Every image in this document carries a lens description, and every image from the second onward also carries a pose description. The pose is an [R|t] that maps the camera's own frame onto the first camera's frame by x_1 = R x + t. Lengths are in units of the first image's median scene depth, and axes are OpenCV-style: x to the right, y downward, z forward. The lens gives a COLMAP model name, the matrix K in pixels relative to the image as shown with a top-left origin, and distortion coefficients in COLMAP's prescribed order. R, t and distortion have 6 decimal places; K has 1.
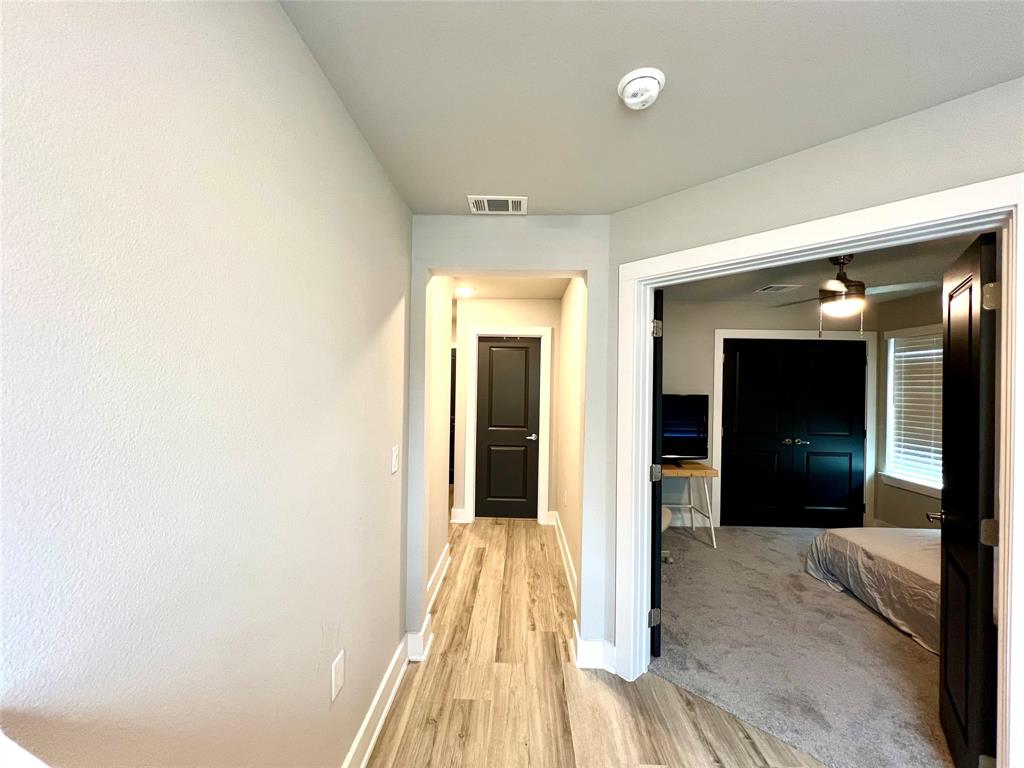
lens RADIAL K [[408.7, 0, 513.6], [0, 408.7, 385.5], [0, 0, 1]] dist [-0.000195, -0.000123]
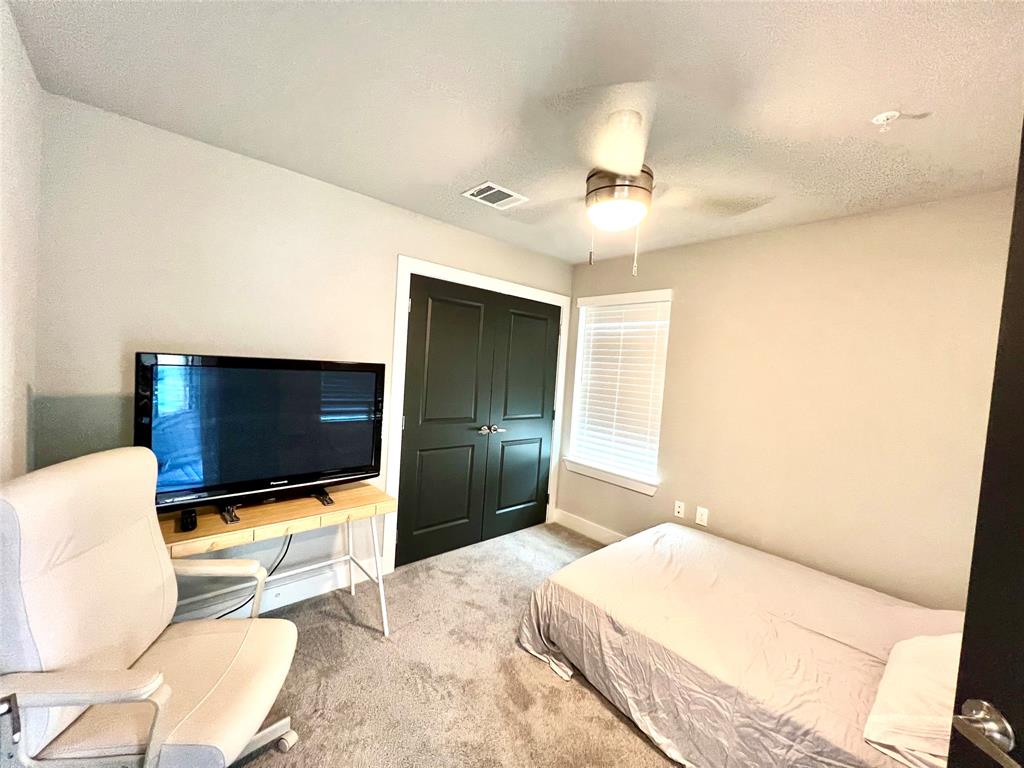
lens RADIAL K [[408.7, 0, 512.4], [0, 408.7, 384.6], [0, 0, 1]] dist [-0.000195, -0.000123]
pose [[0.729716, -0.000037, 0.683750, 0.272541], [-0.054081, 0.996864, 0.057770, 0.012450], [-0.681608, -0.079134, 0.727426, 0.580688]]
